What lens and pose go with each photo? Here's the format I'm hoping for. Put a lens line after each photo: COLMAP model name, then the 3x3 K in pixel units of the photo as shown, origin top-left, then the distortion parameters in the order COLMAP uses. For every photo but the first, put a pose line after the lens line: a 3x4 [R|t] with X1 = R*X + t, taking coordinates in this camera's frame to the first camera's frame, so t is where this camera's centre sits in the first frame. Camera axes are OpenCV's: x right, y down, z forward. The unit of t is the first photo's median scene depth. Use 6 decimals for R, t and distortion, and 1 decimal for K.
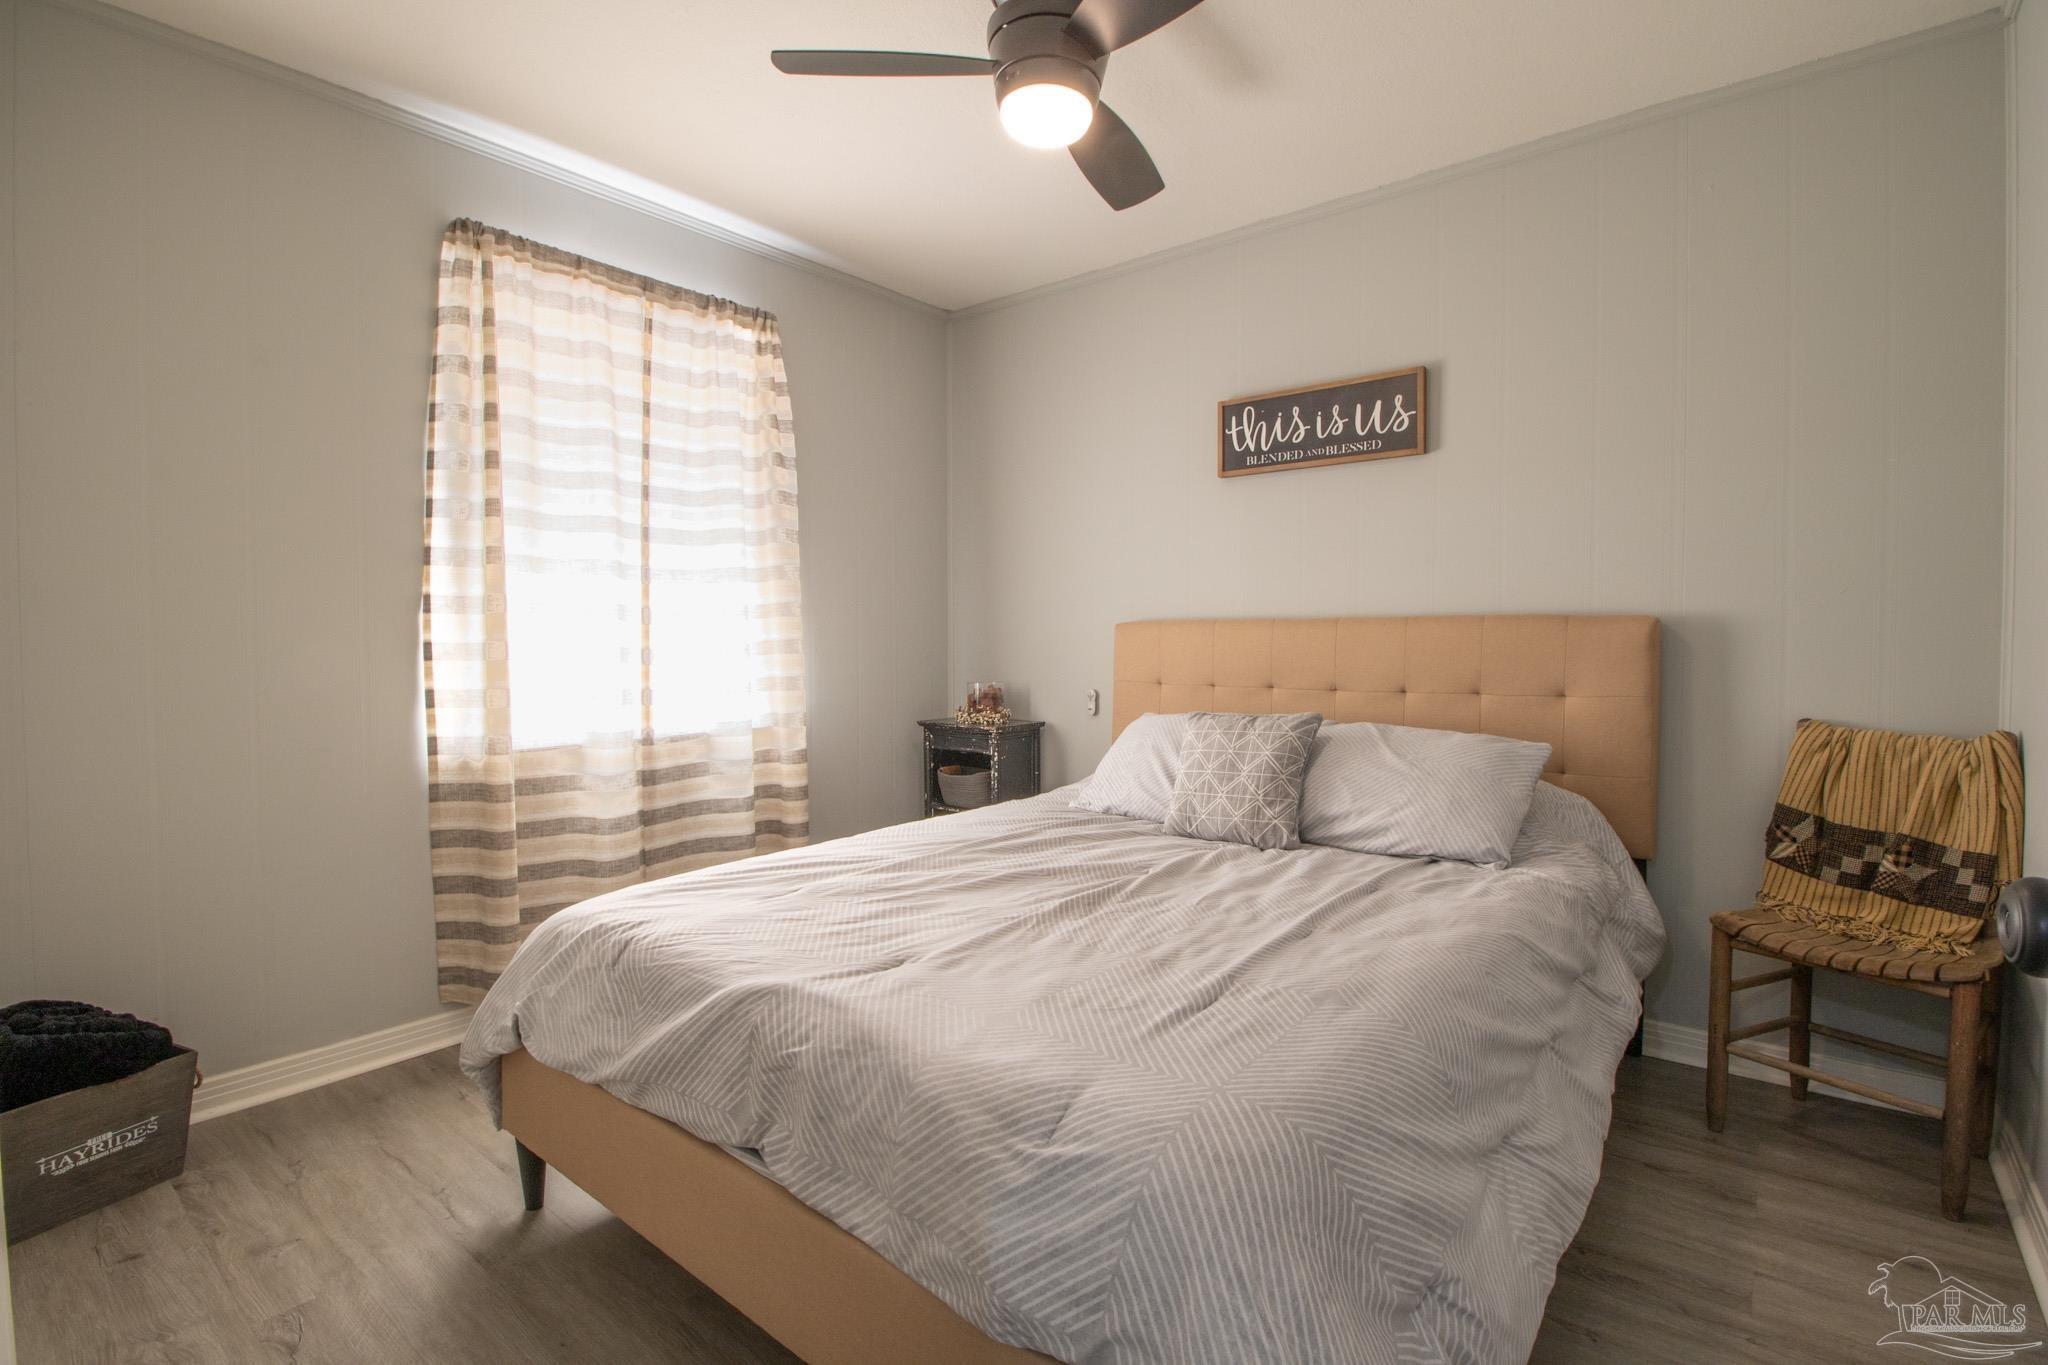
lens RADIAL K [[961.1, 0, 1018.3], [0, 961.1, 689.5], [0, 0, 1]] dist [-0.000994, -0.013154]
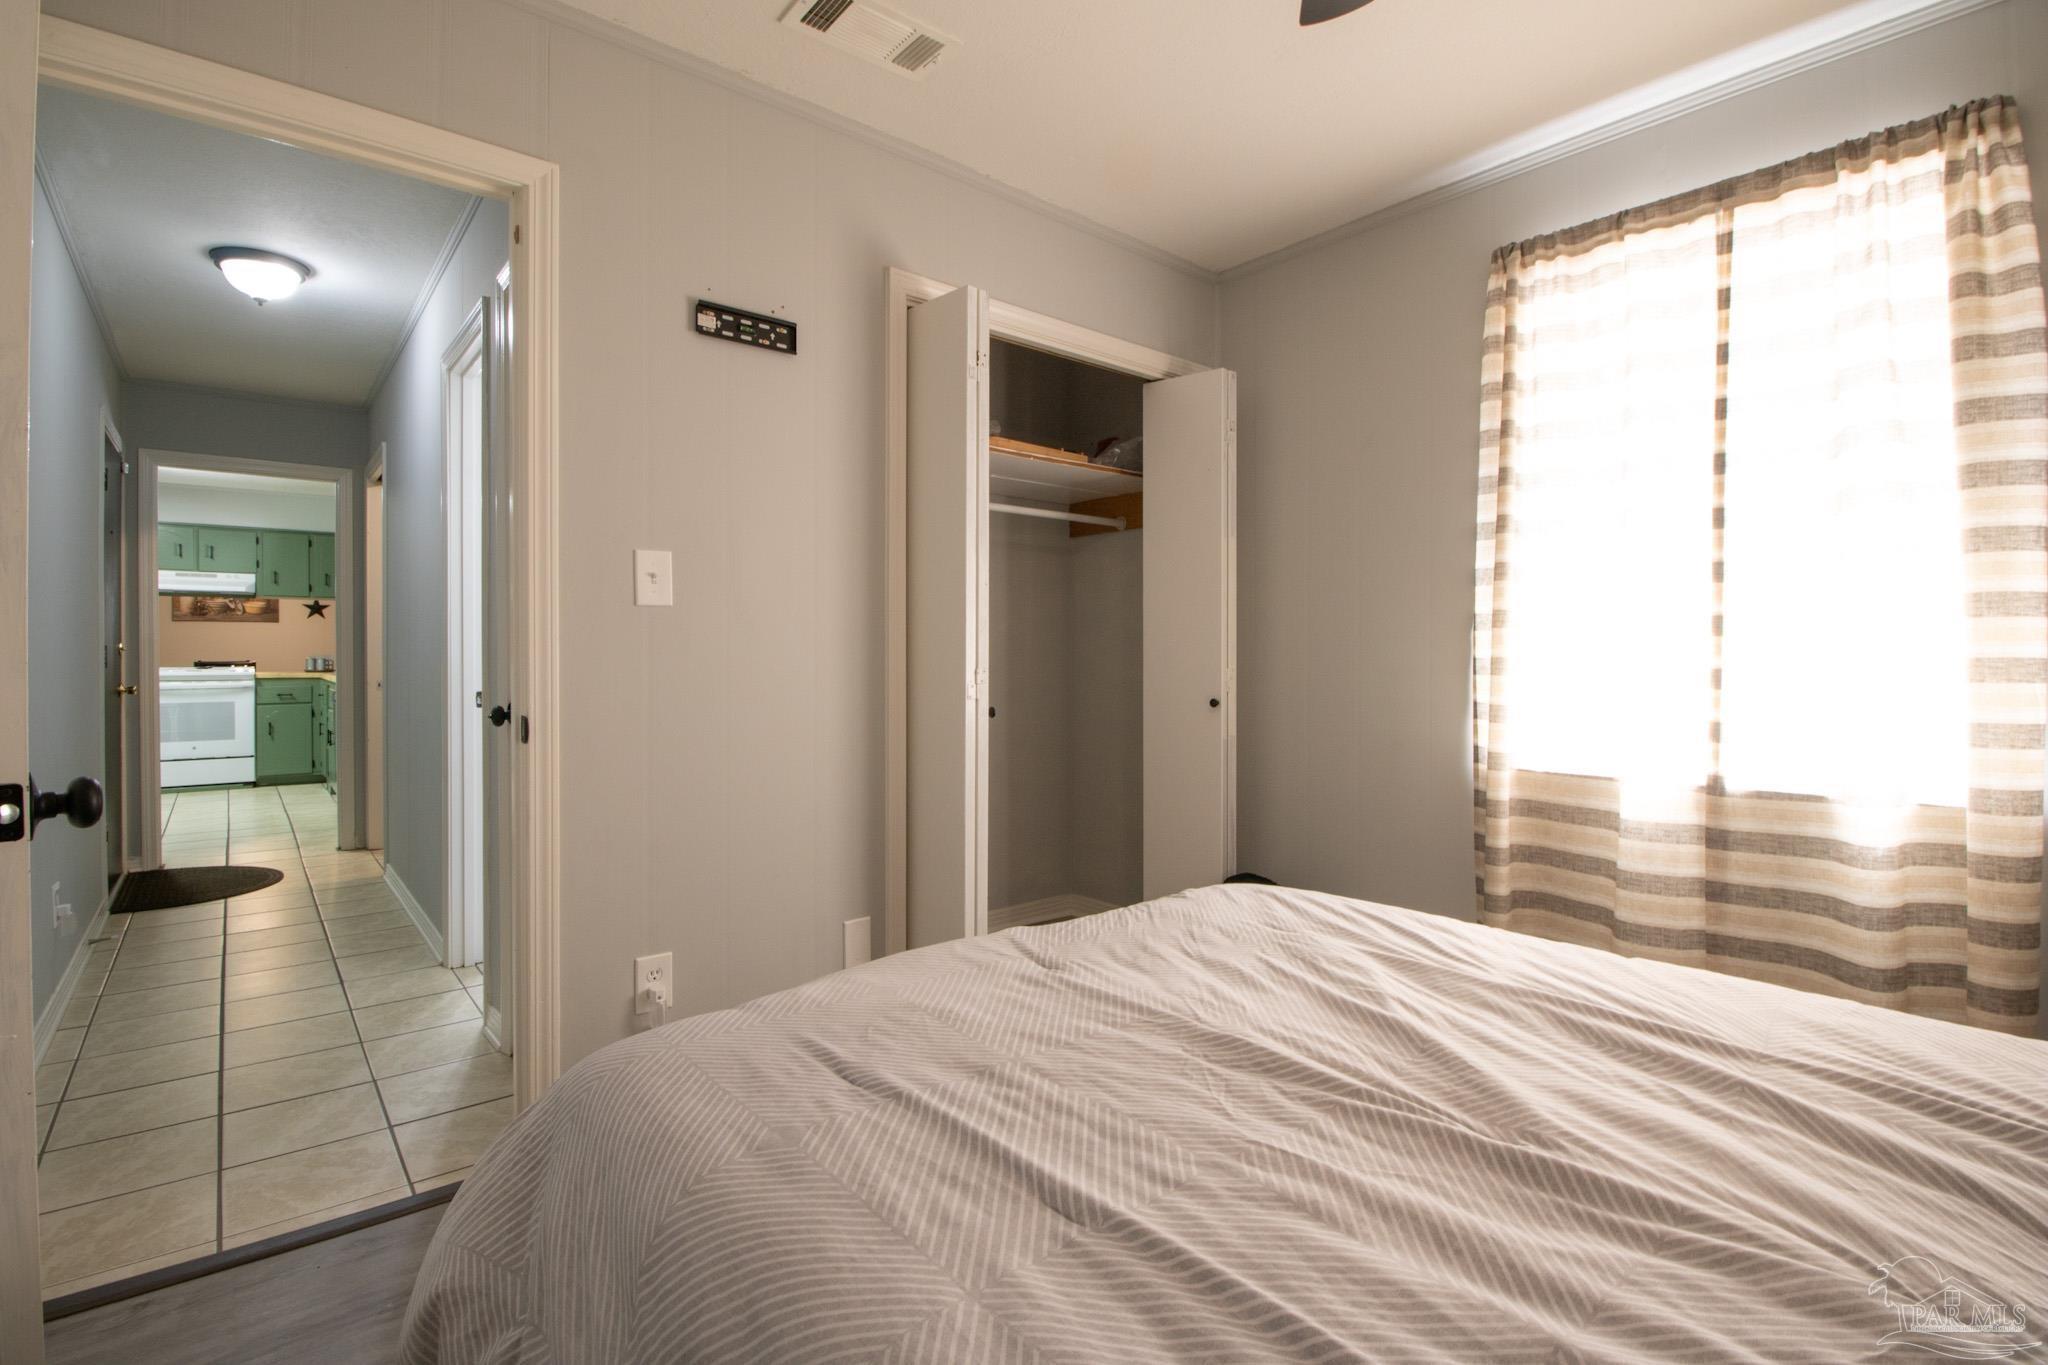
lens RADIAL K [[961.1, 0, 1018.3], [0, 961.1, 689.5], [0, 0, 1]] dist [-0.000994, -0.013154]
pose [[-0.205610, 0.036598, -0.977949, 0.543284], [-0.054767, 0.997304, 0.048837, -0.037701], [0.977100, 0.063601, -0.203051, 0.712653]]
